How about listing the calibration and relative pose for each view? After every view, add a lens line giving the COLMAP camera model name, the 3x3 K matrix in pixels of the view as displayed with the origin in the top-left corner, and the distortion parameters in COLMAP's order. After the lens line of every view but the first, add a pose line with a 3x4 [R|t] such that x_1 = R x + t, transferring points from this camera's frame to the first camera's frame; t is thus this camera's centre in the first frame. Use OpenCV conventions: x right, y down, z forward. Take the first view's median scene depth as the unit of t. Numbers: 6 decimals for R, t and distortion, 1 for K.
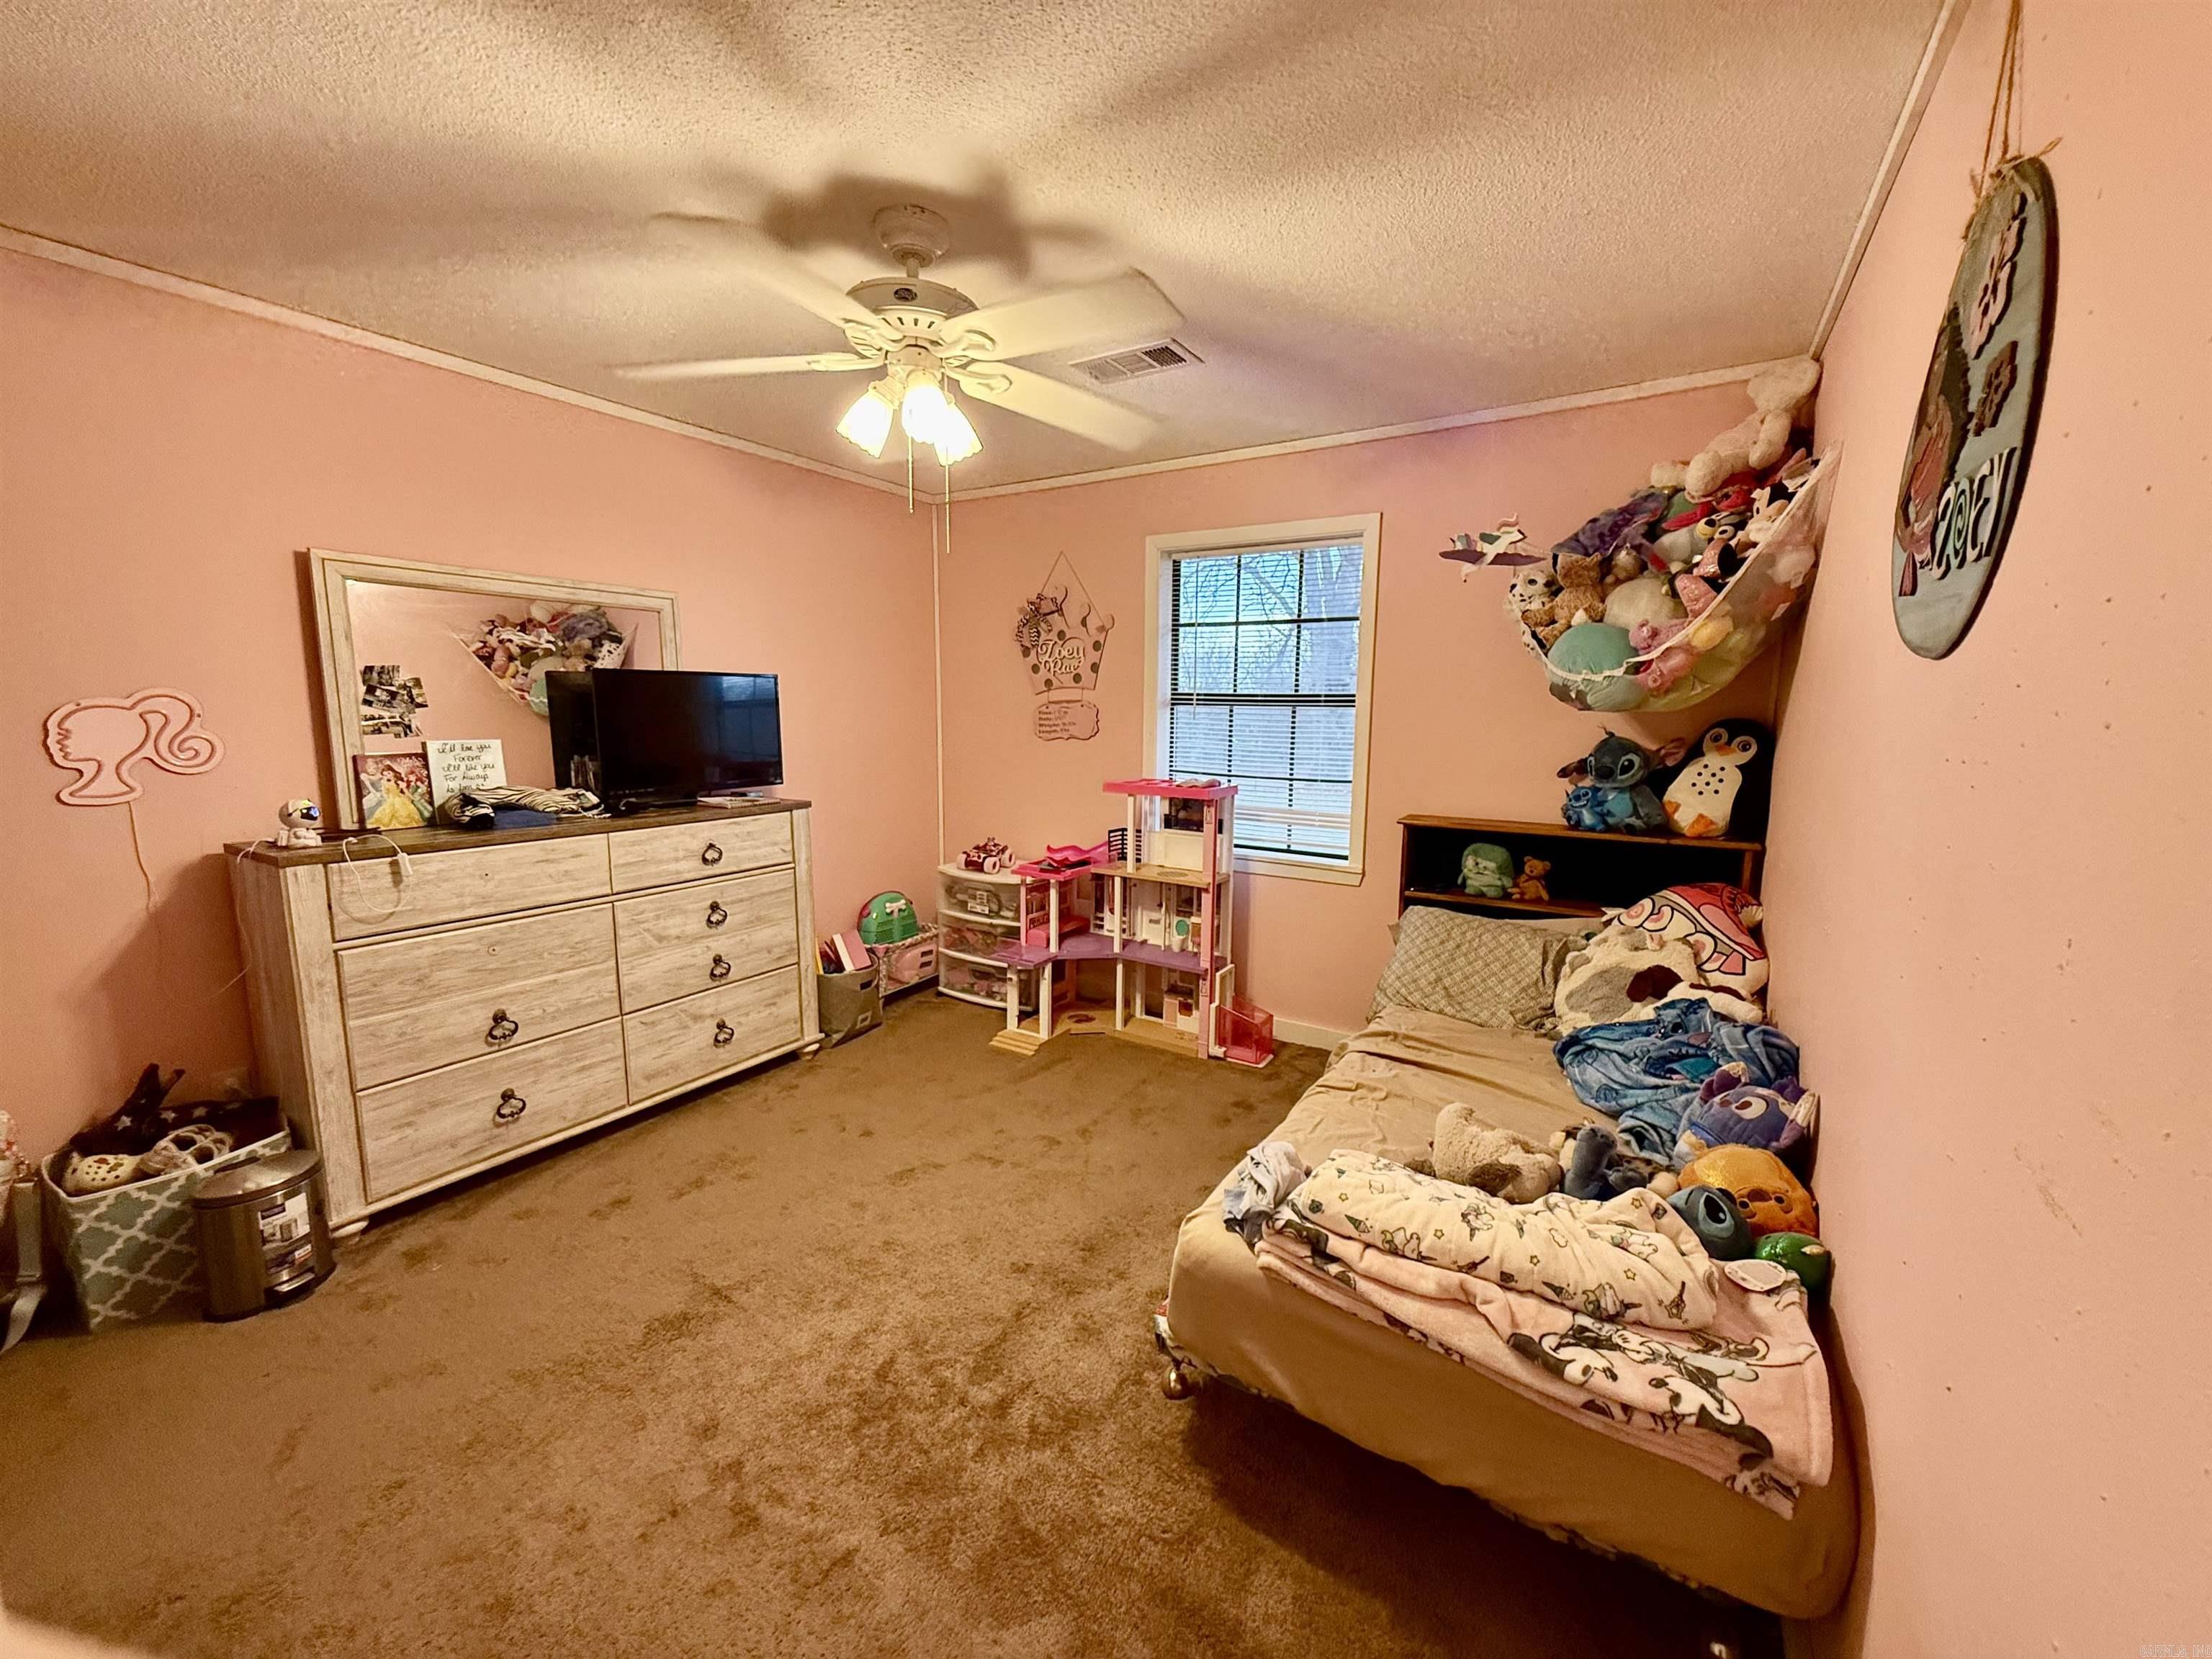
lens RADIAL K [[873.2, 0, 1106.0], [0, 873.2, 829.5], [0, 0, 1]] dist [0.001275, 0.000074]
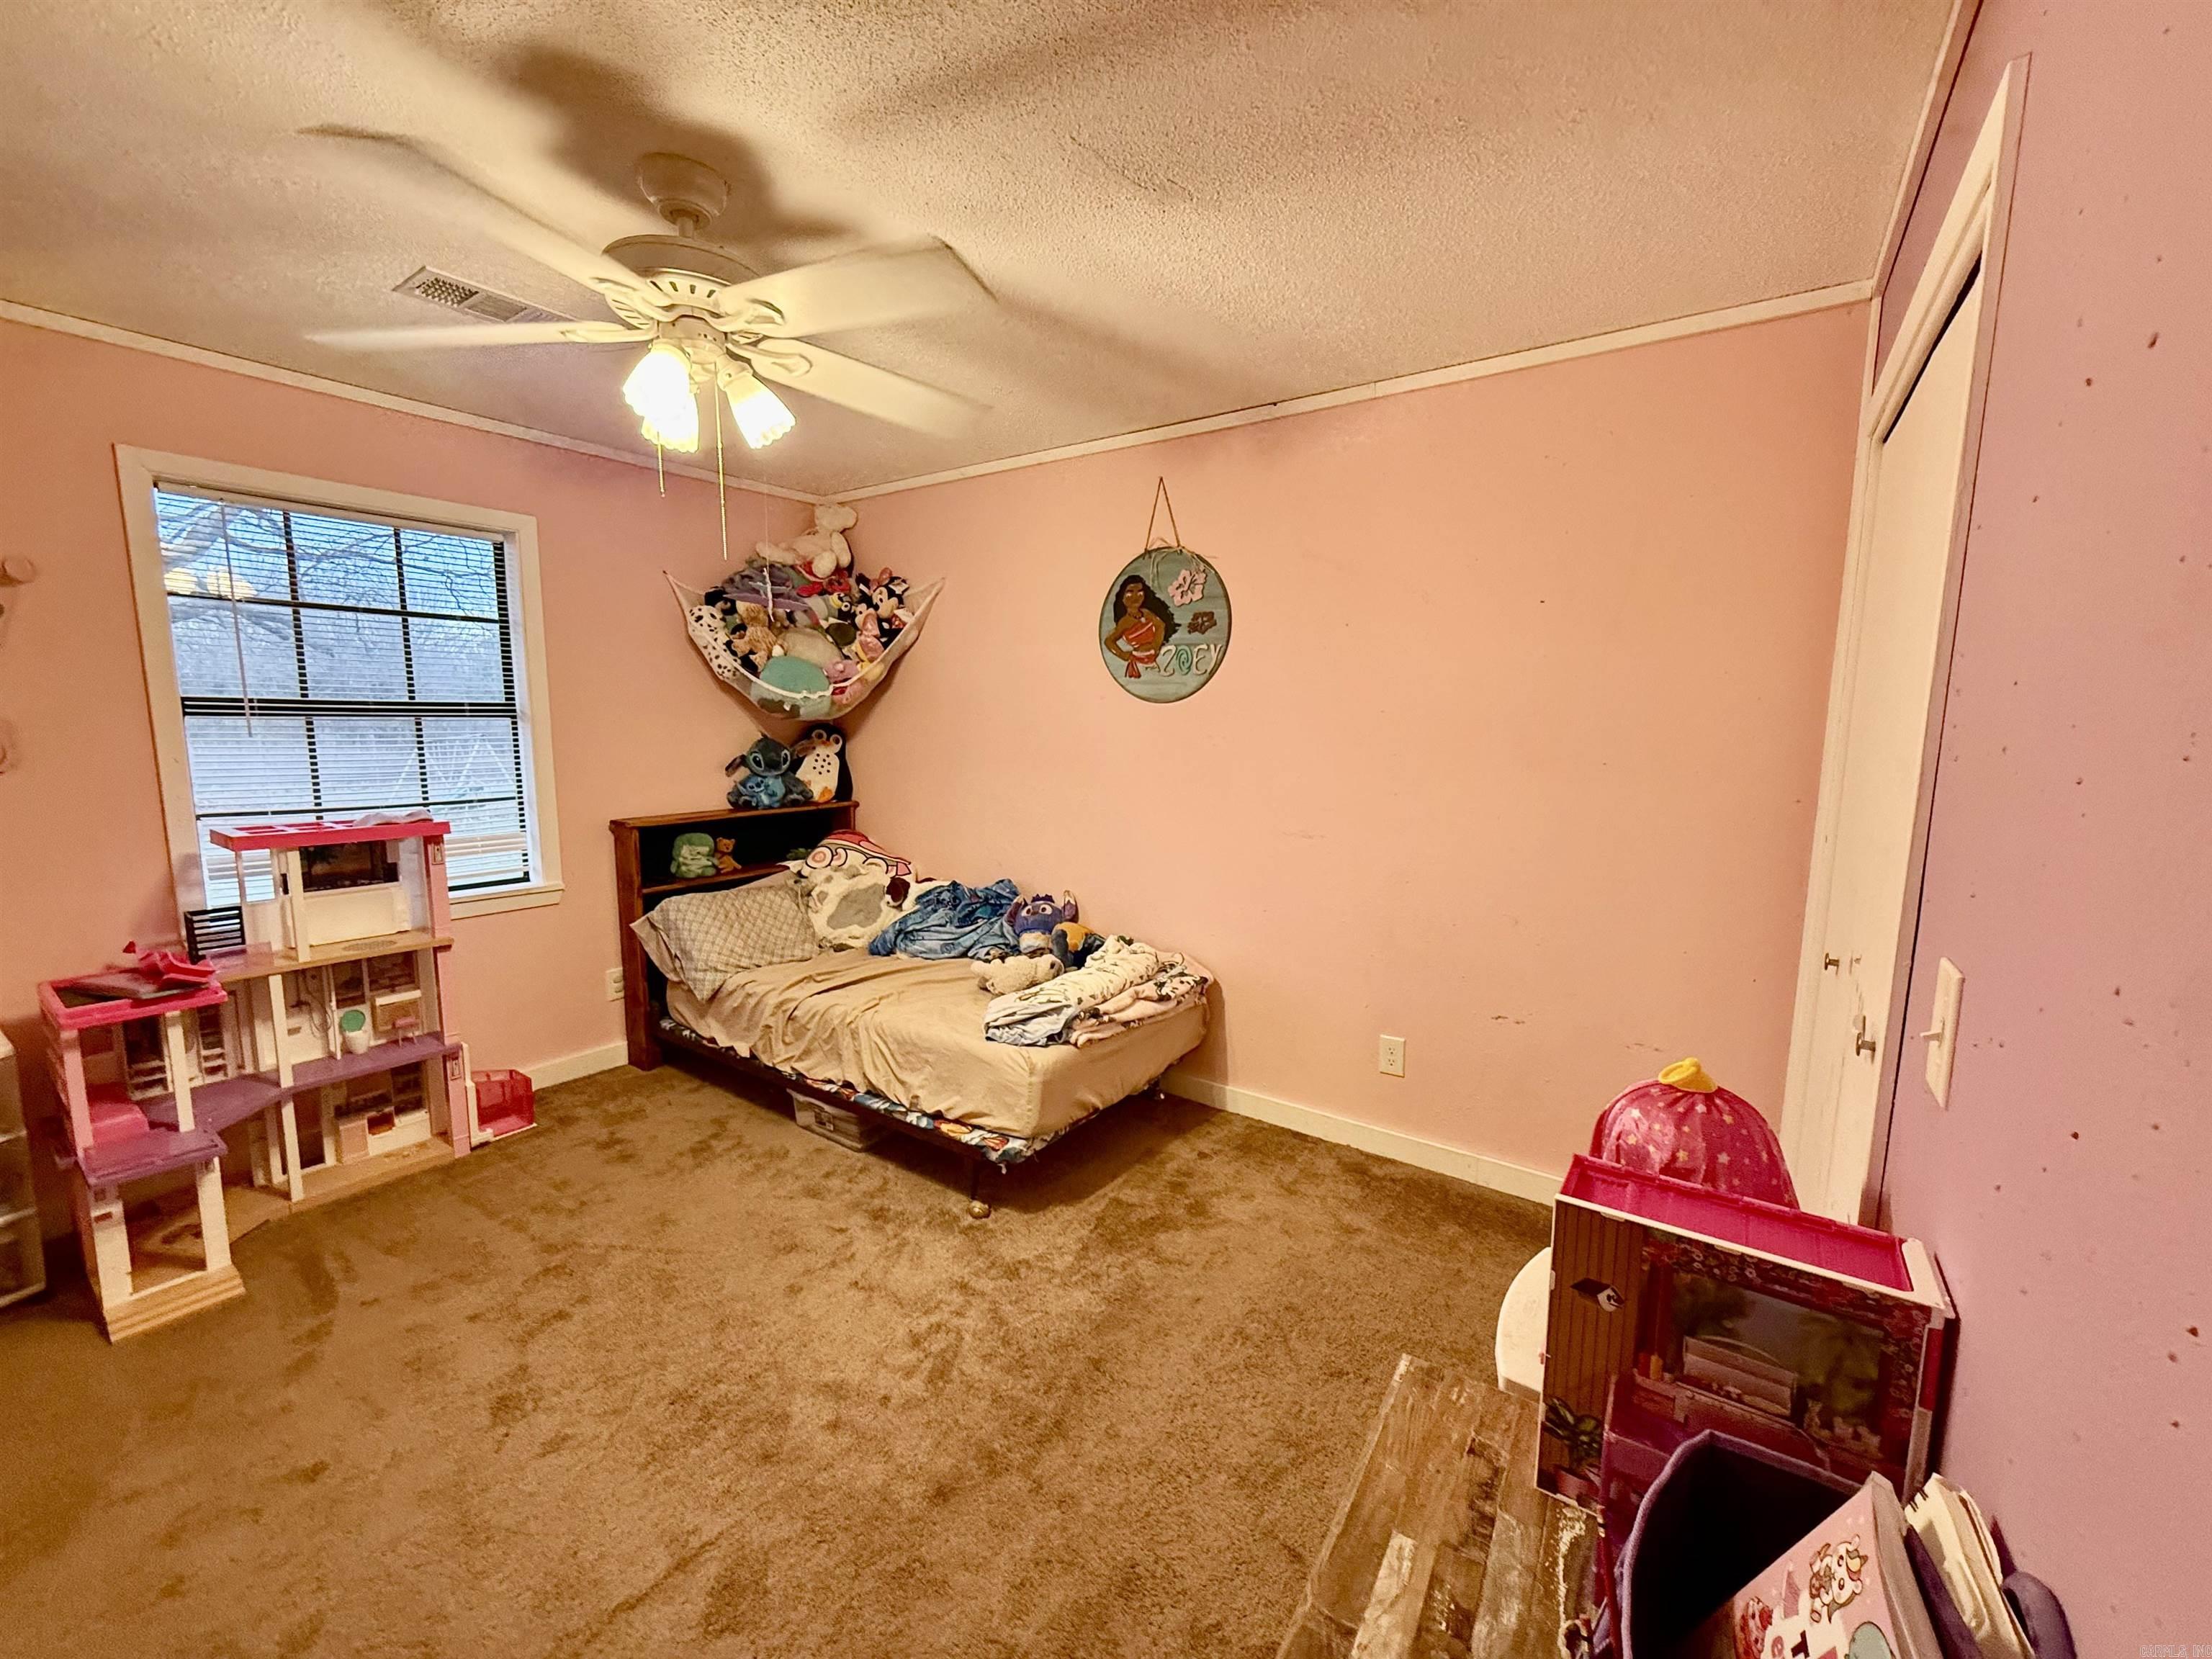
lens RADIAL K [[896.2, 0, 1106.0], [0, 896.2, 829.5], [0, 0, 1]] dist [-0.000015, -0.000028]
pose [[0.053191, -0.135494, 0.989349, -0.742150], [0.135688, 0.982544, 0.127267, -0.067672], [-0.989323, 0.127473, 0.070647, 0.374517]]
